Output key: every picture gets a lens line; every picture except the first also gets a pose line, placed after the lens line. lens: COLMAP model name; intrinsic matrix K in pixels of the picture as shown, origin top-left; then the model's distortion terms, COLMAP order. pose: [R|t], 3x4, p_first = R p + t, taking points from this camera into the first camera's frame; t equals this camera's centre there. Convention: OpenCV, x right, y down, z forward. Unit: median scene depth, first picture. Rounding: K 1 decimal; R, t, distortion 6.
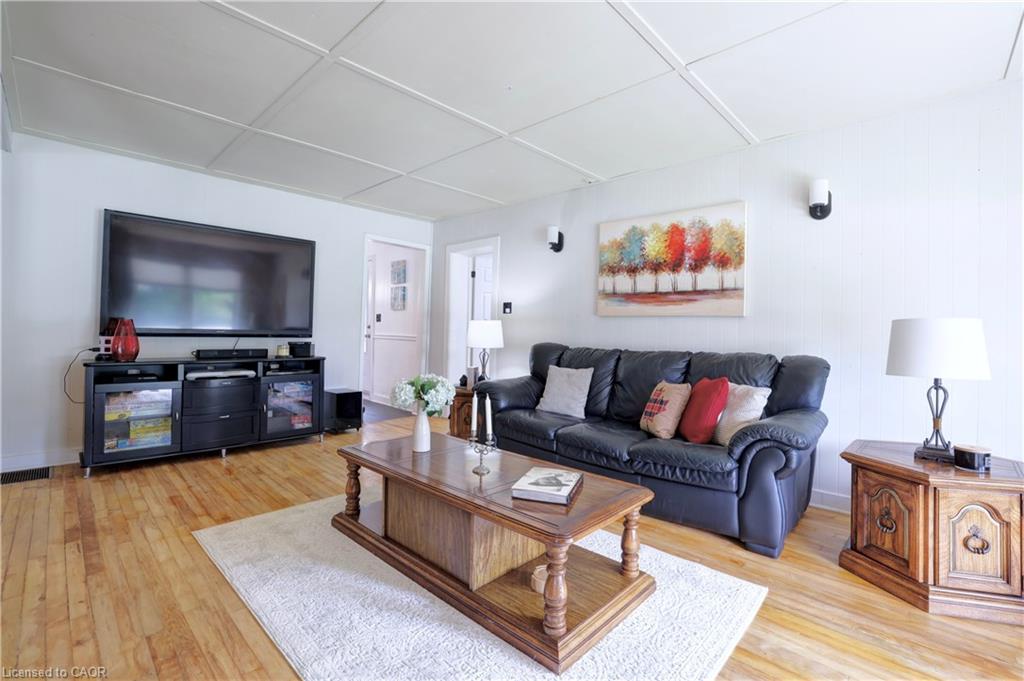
lens RADIAL K [[443.4, 0, 515.7], [0, 443.4, 341.1], [0, 0, 1]] dist [-0.002576, 0.000291]
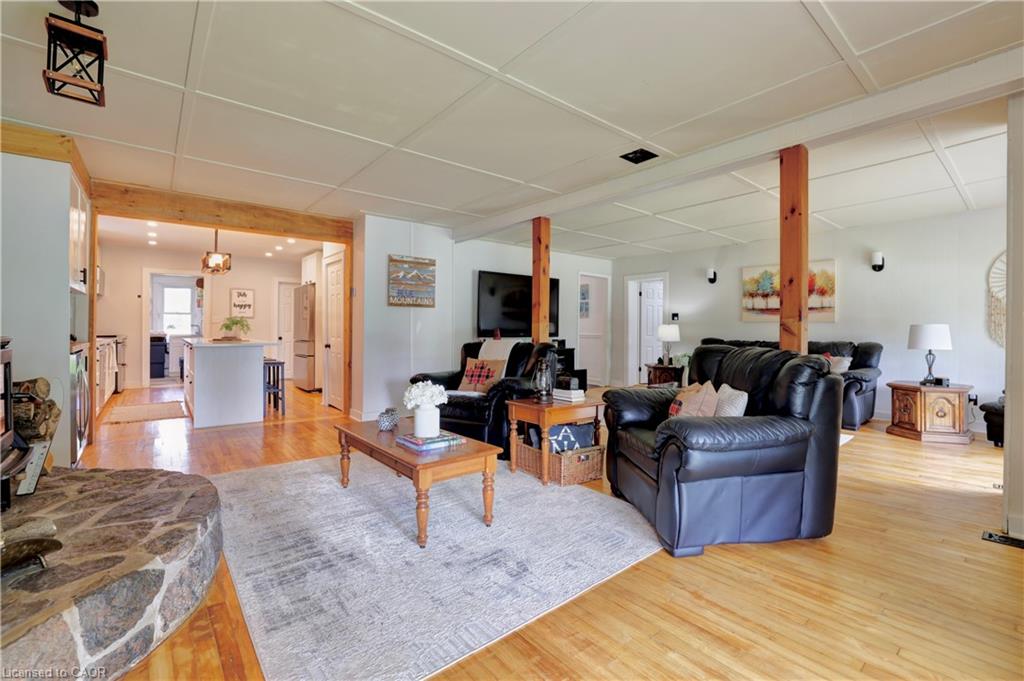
lens RADIAL K [[440.1, 0, 525.6], [0, 440.1, 339.4], [0, 0, 1]] dist [-0.000166, 0.000002]
pose [[0.994989, -0.011924, -0.099269, -0.593590], [0.012009, 0.999928, 0.000257, 0.002281], [0.099259, -0.001448, 0.995061, -0.964782]]
